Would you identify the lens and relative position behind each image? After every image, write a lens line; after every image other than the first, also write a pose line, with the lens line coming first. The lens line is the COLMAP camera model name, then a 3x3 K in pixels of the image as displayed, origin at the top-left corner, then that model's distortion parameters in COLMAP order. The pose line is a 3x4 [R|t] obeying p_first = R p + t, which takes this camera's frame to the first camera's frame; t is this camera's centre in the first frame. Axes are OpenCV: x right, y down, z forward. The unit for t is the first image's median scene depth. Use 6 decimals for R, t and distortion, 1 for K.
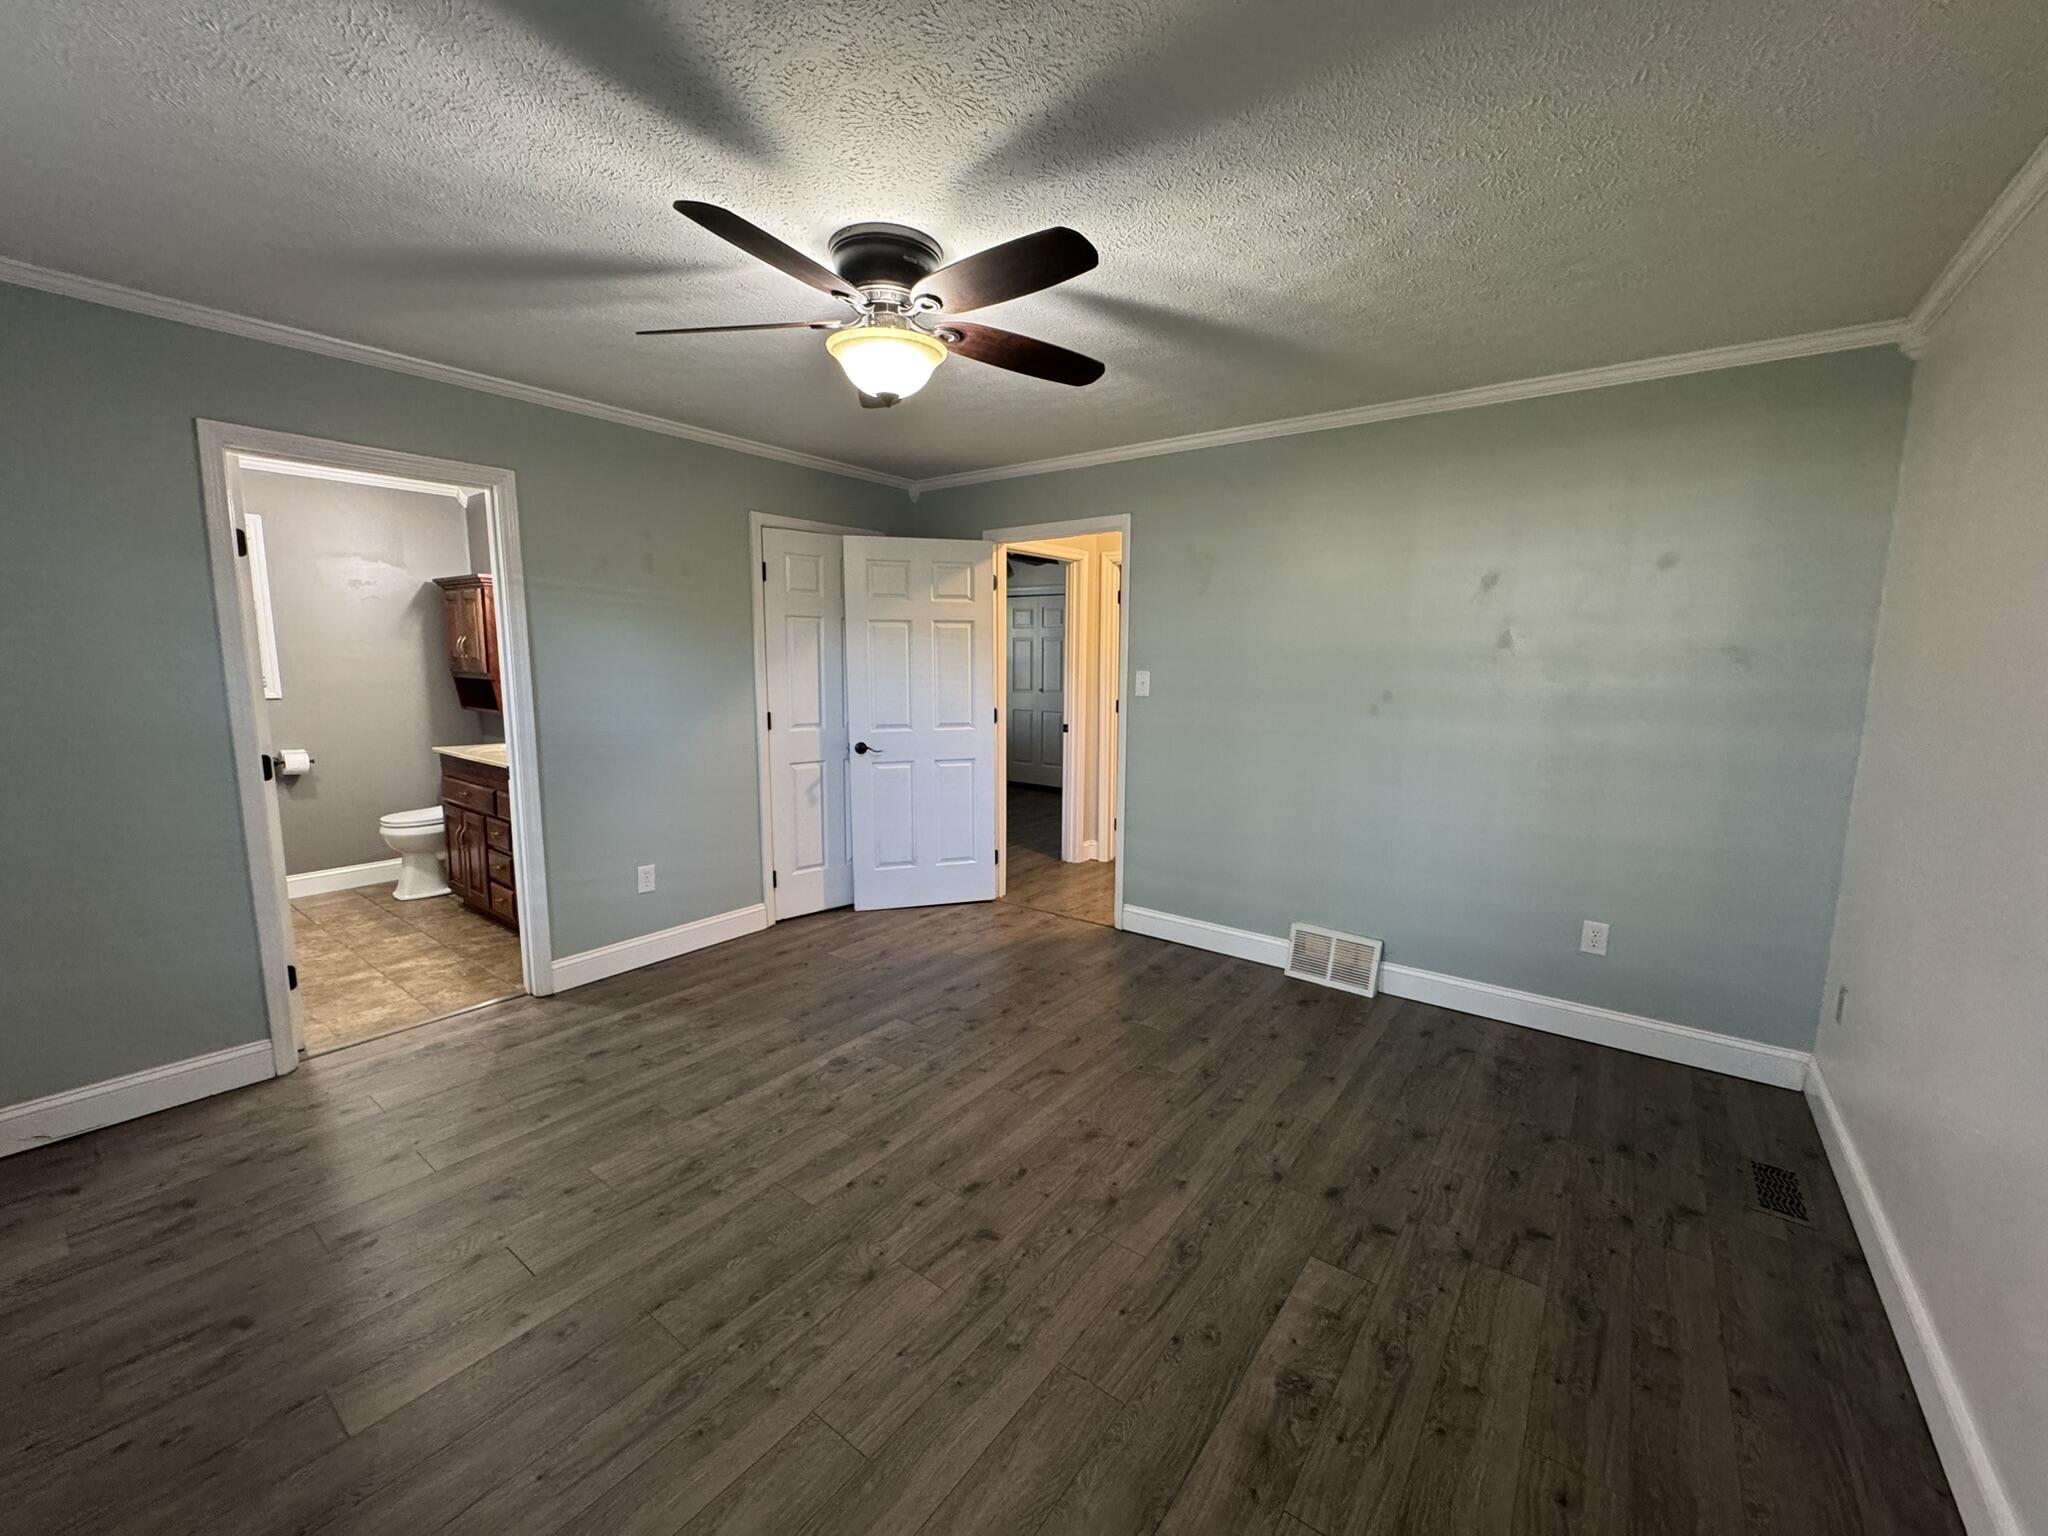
lens RADIAL K [[815.2, 0, 1020.7], [0, 815.2, 771.1], [0, 0, 1]] dist [-0.003863, 0.000072]
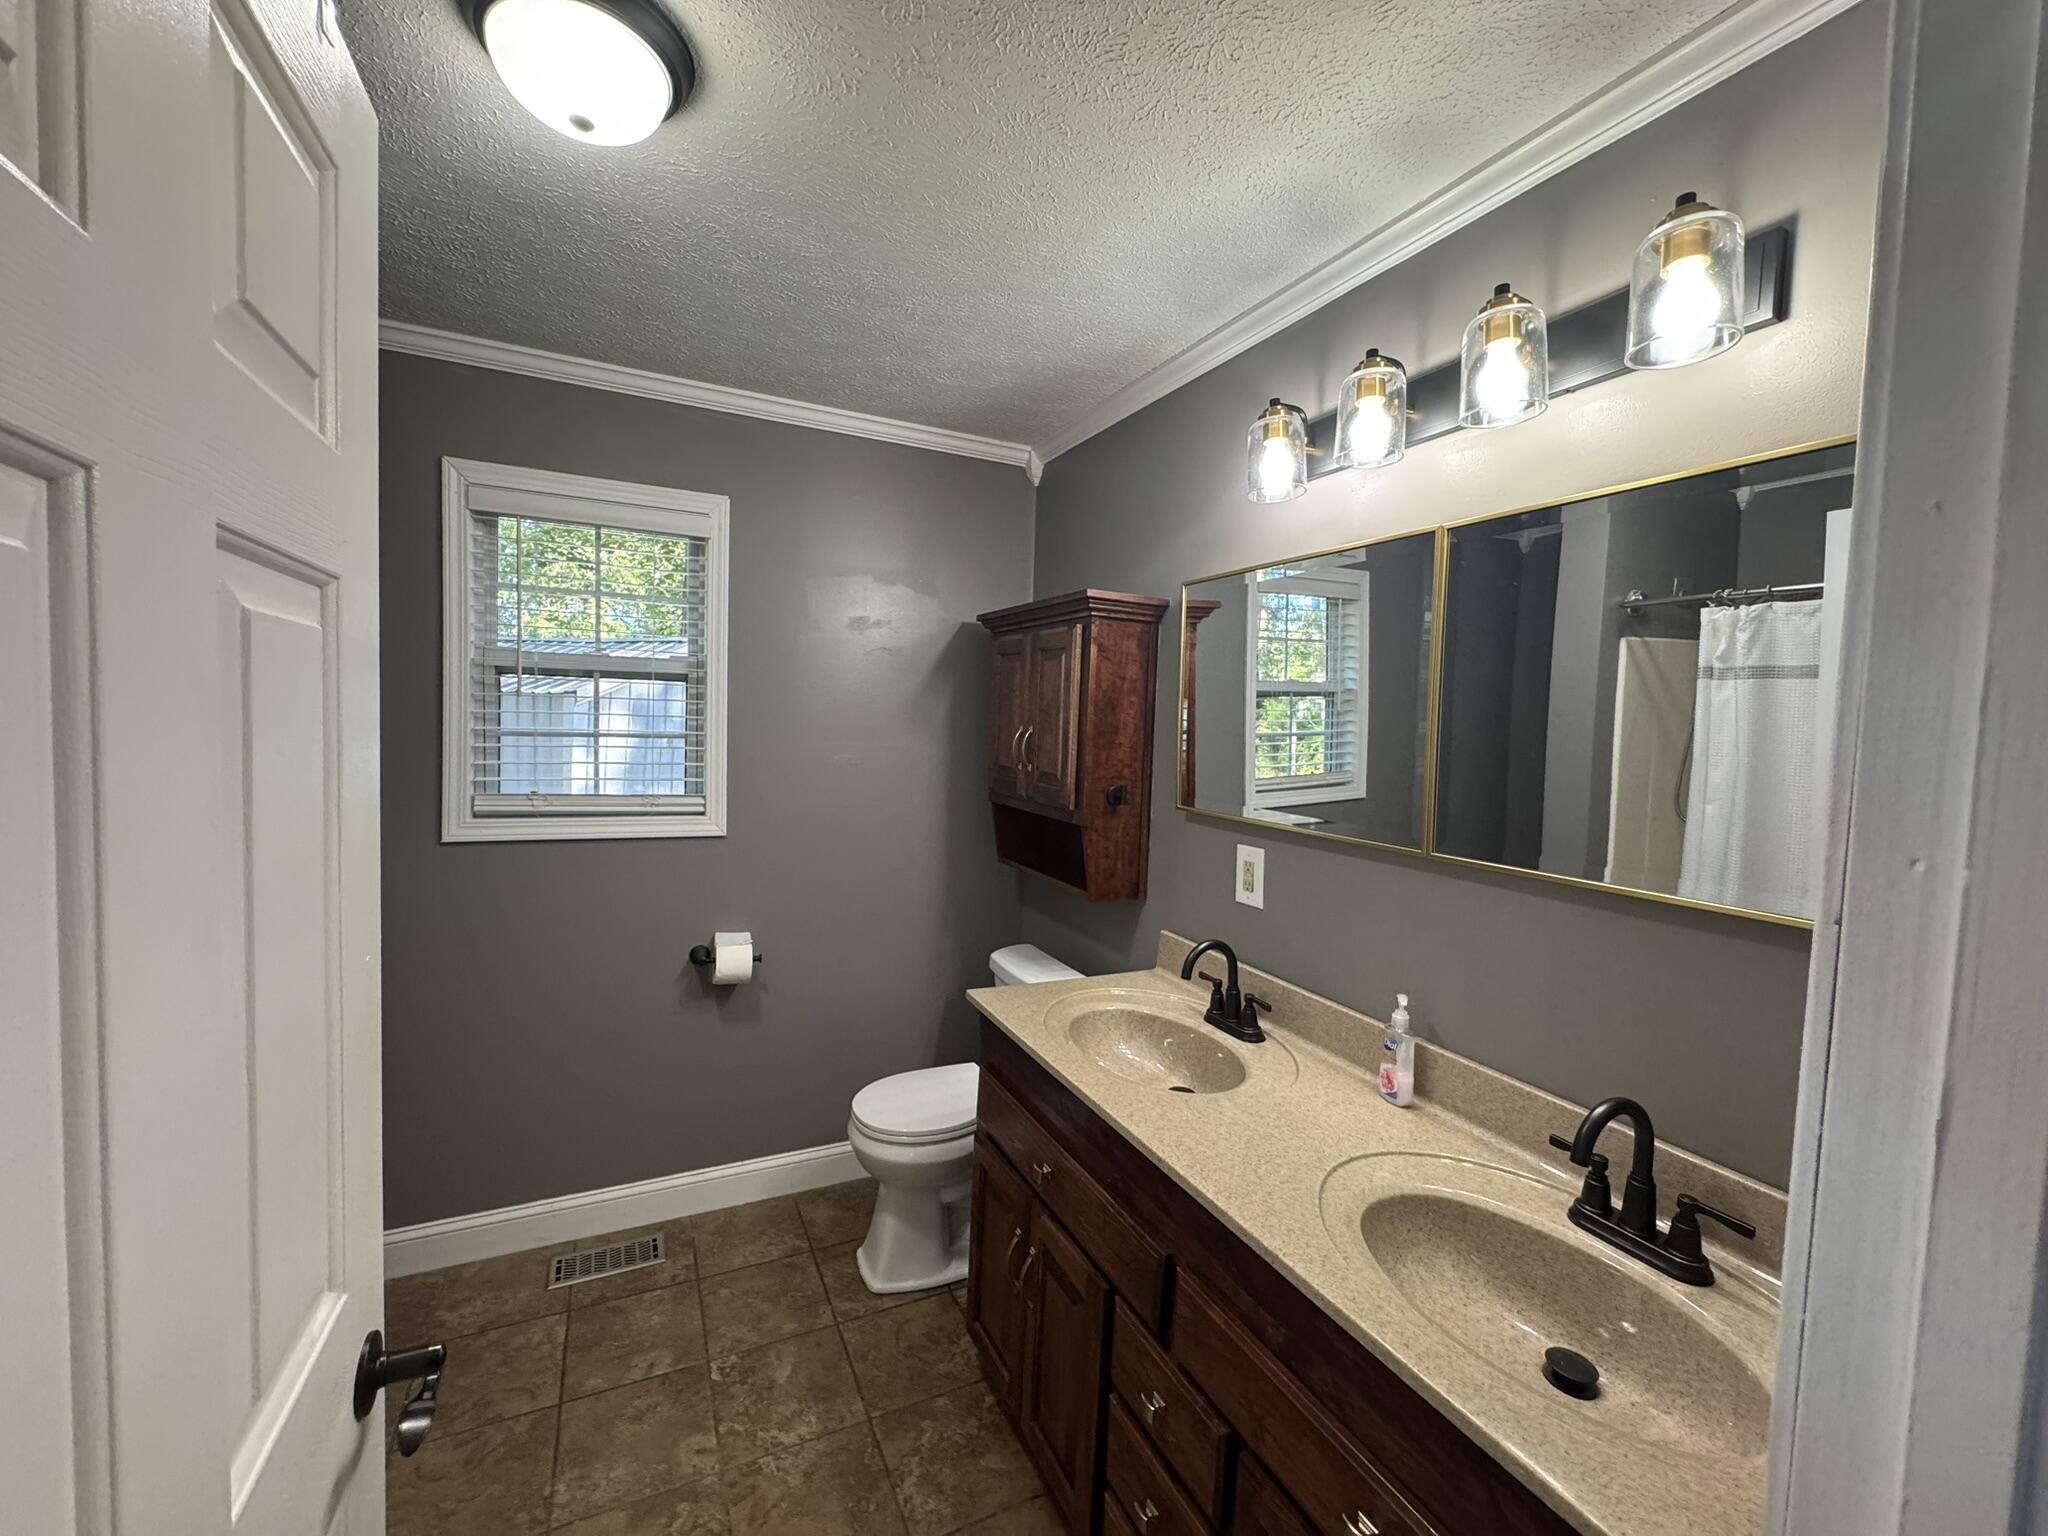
lens RADIAL K [[815.2, 0, 1020.7], [0, 815.2, 771.1], [0, 0, 1]] dist [-0.003863, 0.000072]
pose [[0.890028, 0.050878, -0.453057, -0.902965], [-0.088256, 0.994183, -0.061732, -0.209693], [0.447281, 0.094928, 0.889341, 1.099953]]
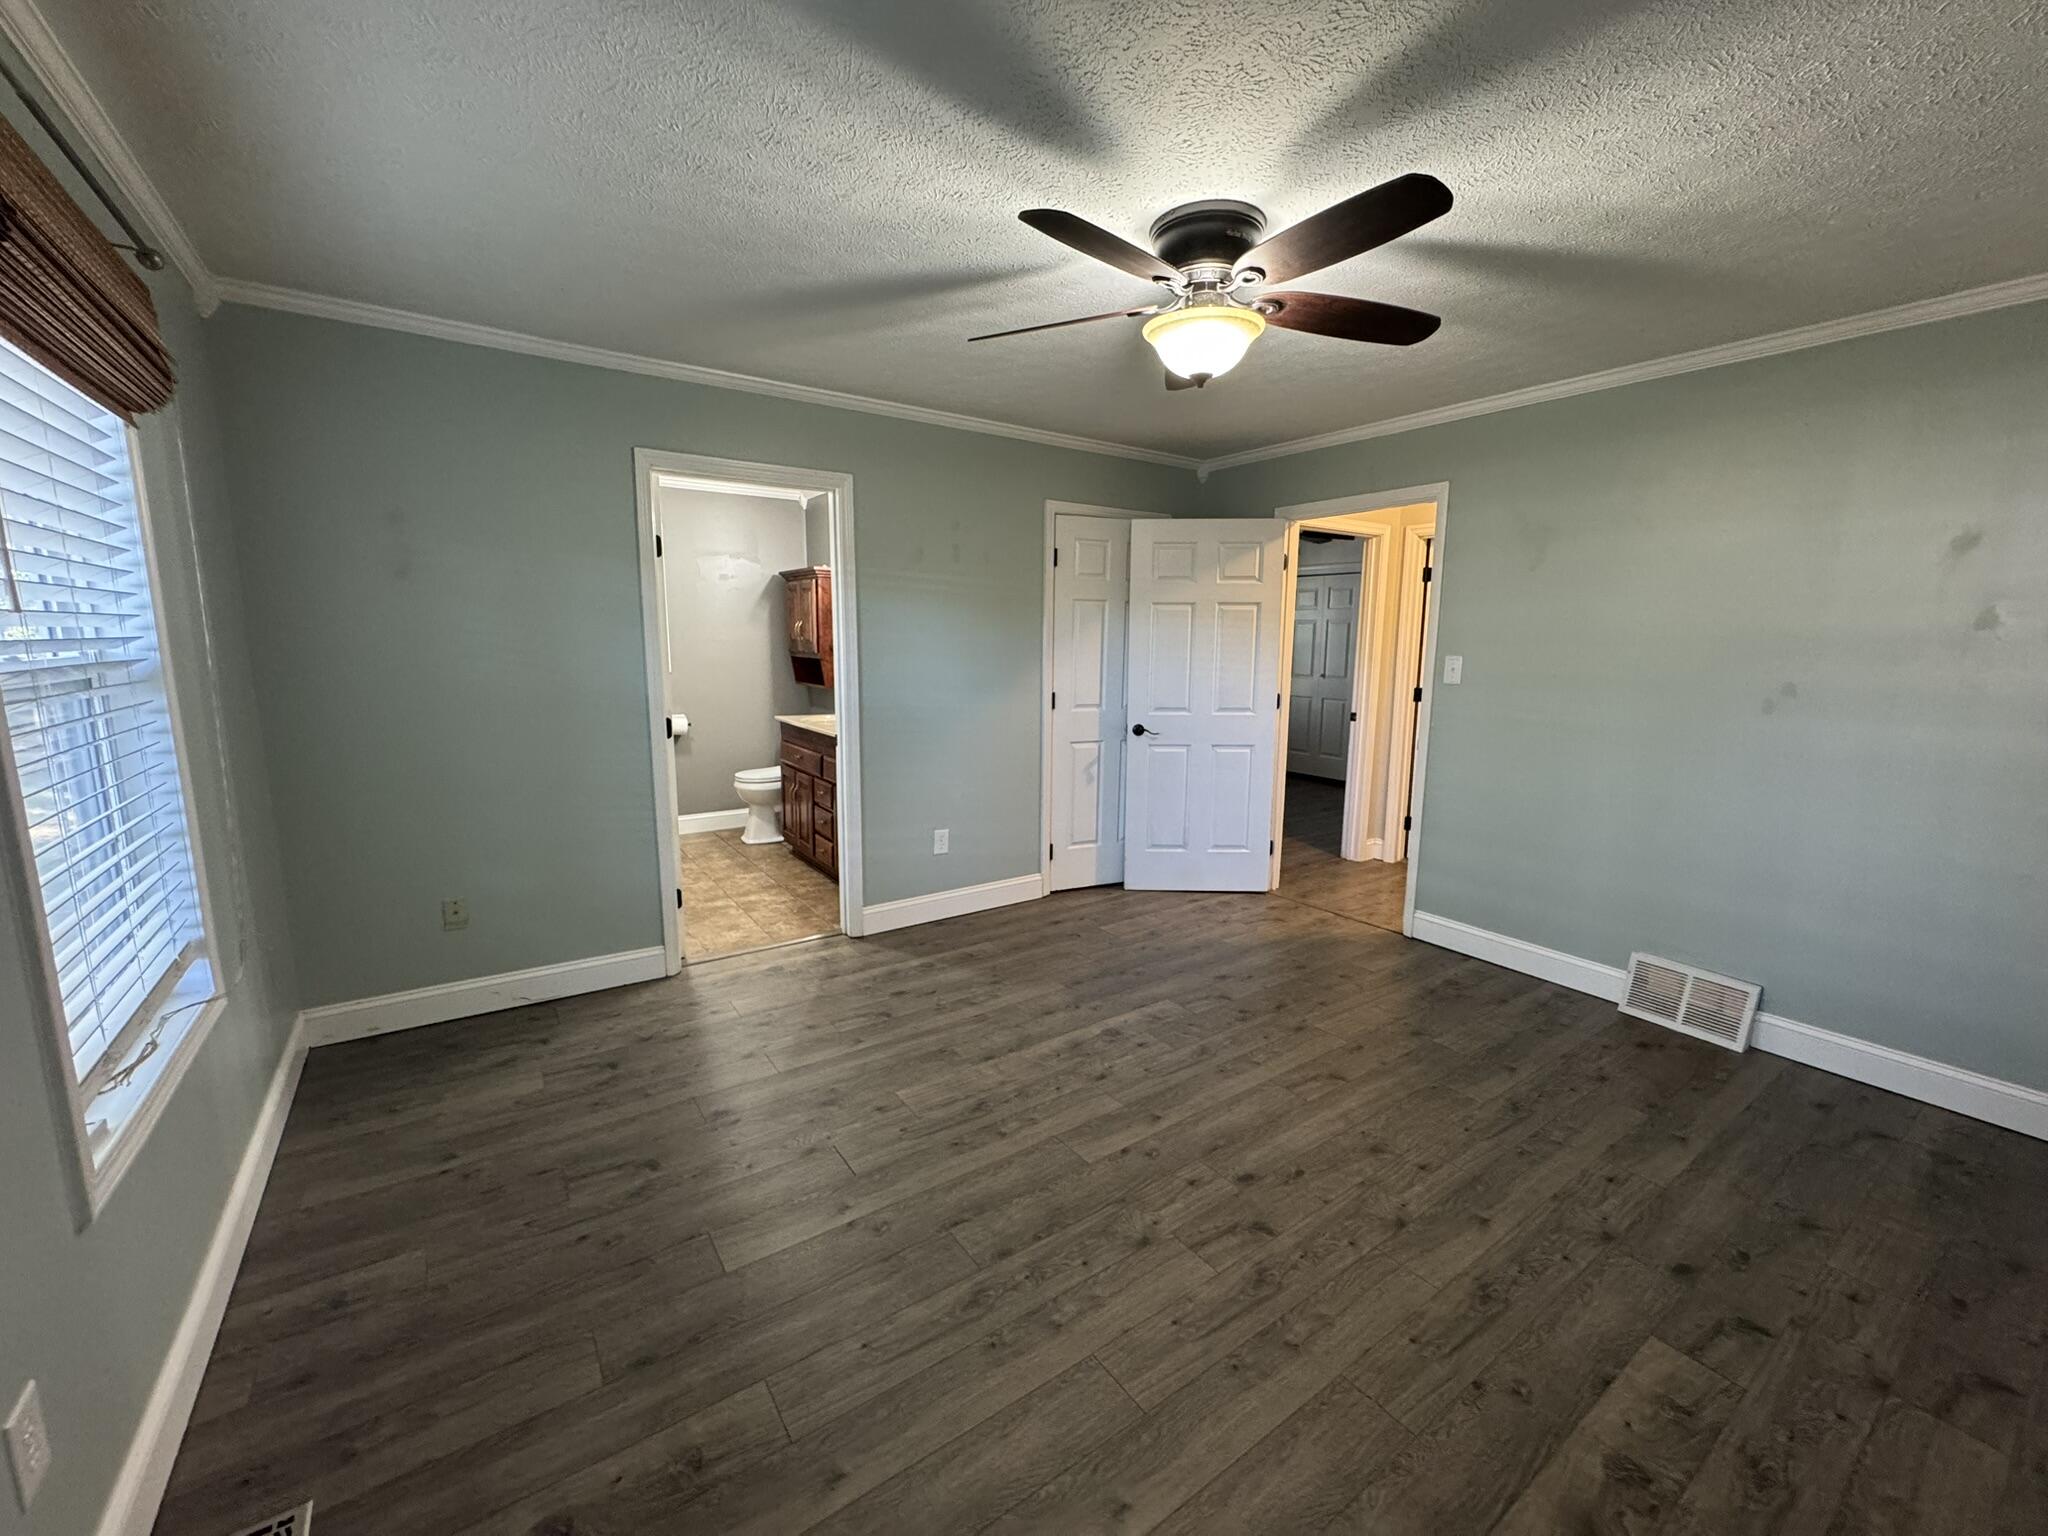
lens RADIAL K [[815.2, 0, 1020.7], [0, 815.2, 771.1], [0, 0, 1]] dist [-0.003863, 0.000072]
pose [[0.949538, 0.051630, -0.309375, -0.032741], [-0.045301, 0.998592, 0.027610, 0.002536], [0.310365, -0.012202, 0.950539, -0.015757]]
